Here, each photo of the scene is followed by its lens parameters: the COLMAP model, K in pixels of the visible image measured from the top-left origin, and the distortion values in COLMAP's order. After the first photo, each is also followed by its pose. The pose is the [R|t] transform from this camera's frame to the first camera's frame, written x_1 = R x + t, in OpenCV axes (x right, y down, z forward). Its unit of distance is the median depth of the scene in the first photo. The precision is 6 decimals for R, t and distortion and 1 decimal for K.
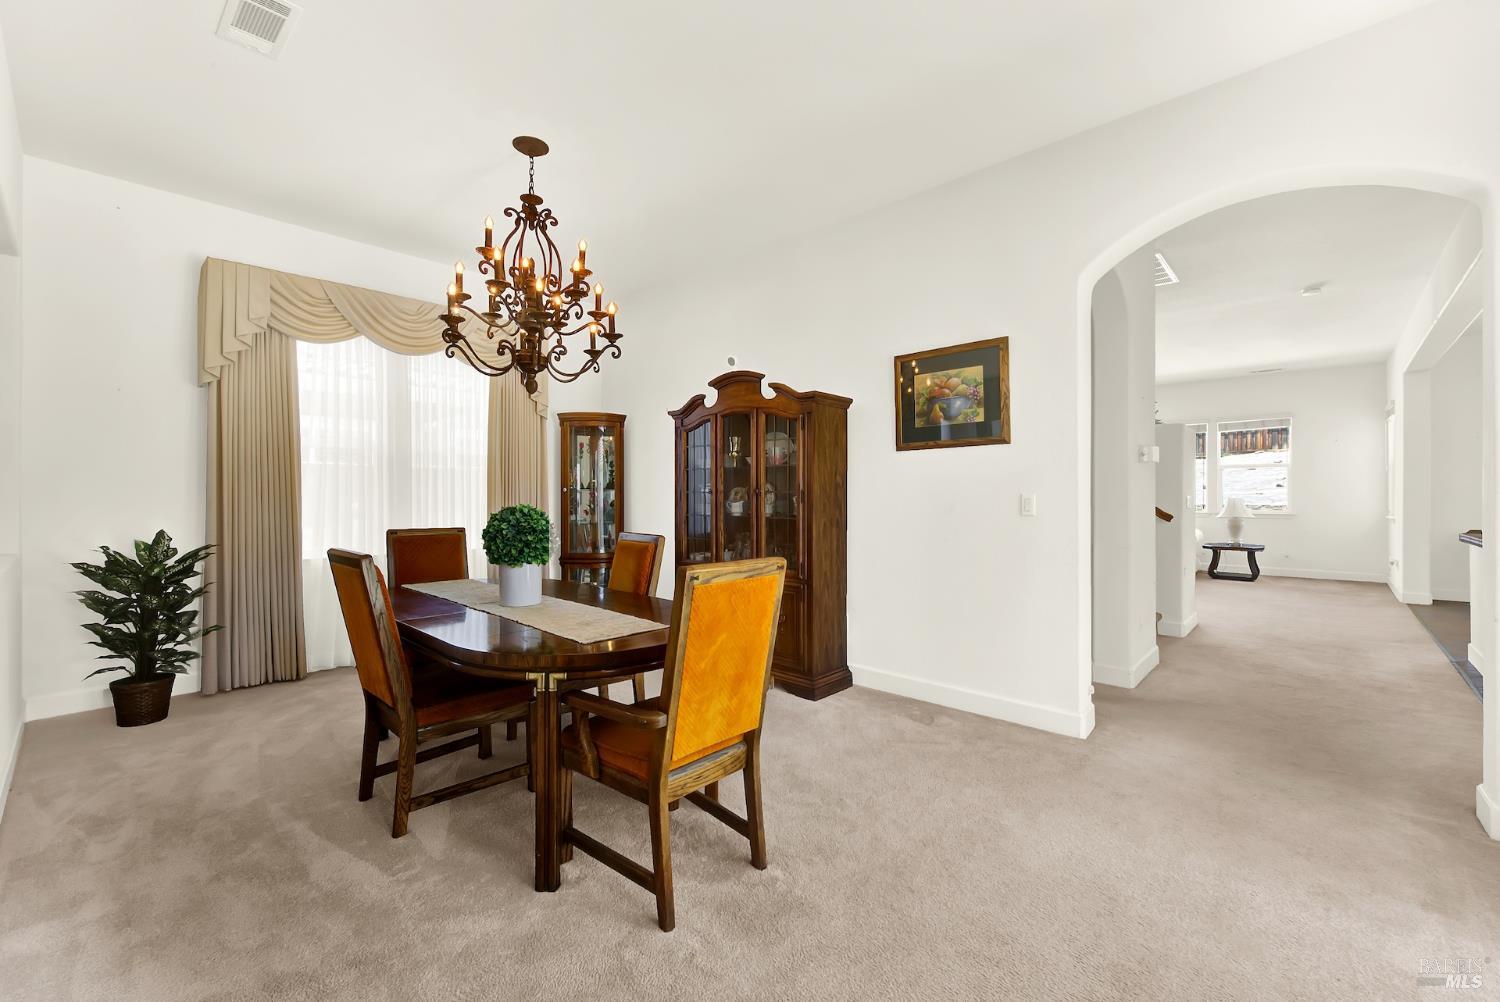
lens RADIAL K [[605.1, 0, 756.1], [0, 605.1, 500.4], [0, 0, 1]] dist [0.000470, -0.005001]
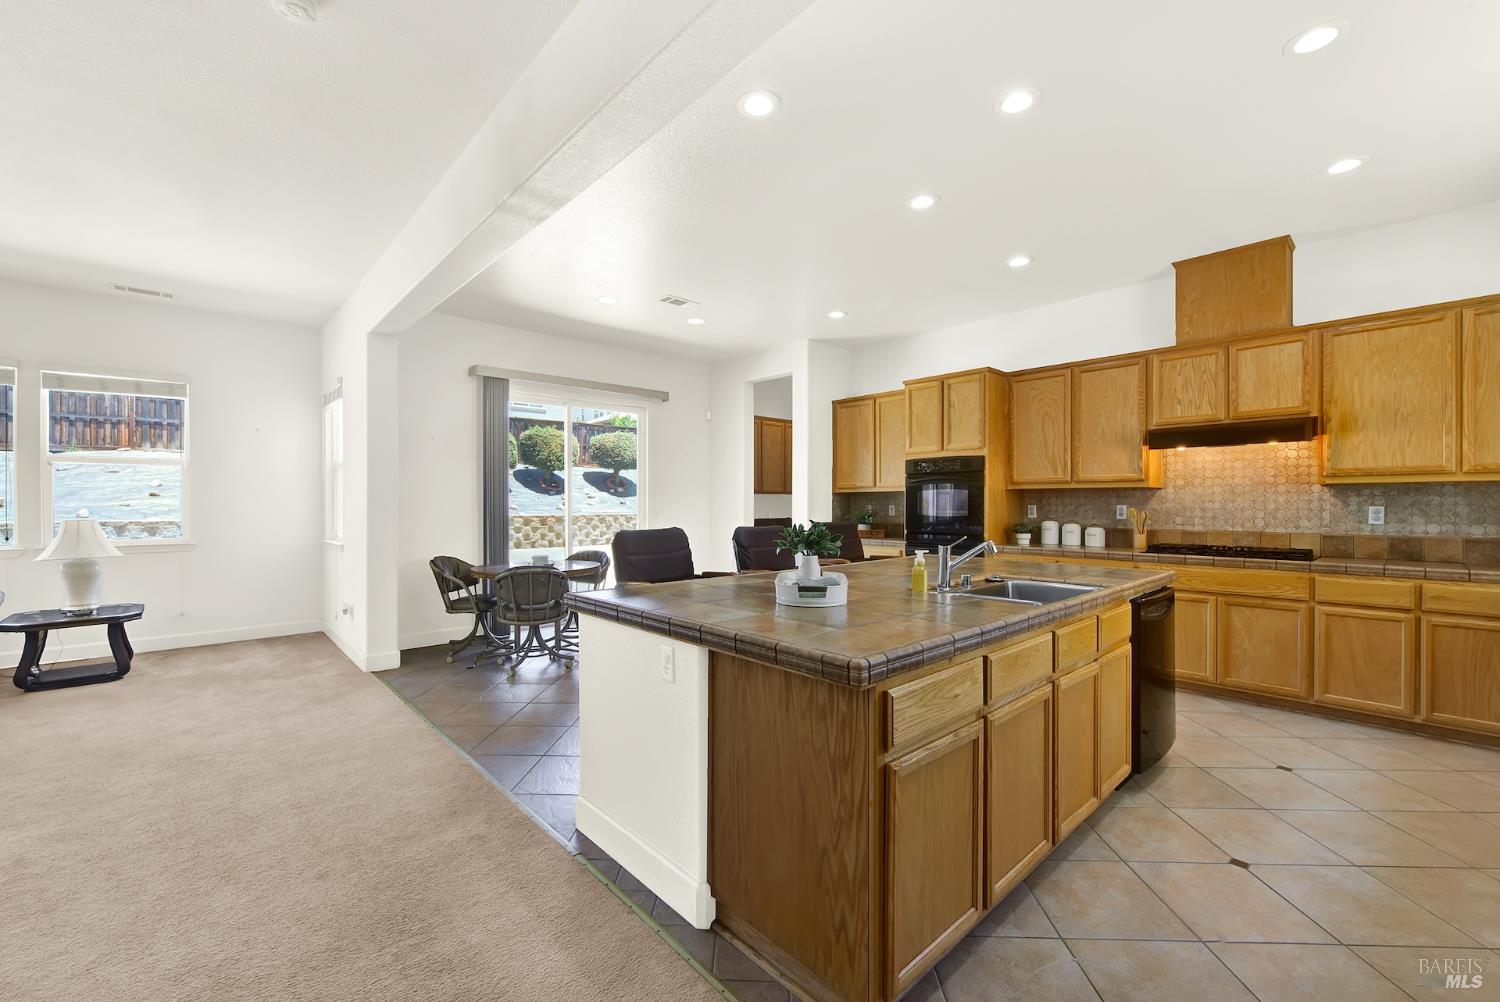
lens RADIAL K [[605.1, 0, 756.1], [0, 605.1, 500.4], [0, 0, 1]] dist [0.000470, -0.005001]
pose [[0.063087, 0.004214, 0.997999, 0.311326], [0.010927, 0.999928, -0.004912, -0.011122], [-0.997948, 0.011215, 0.063036, 0.383376]]
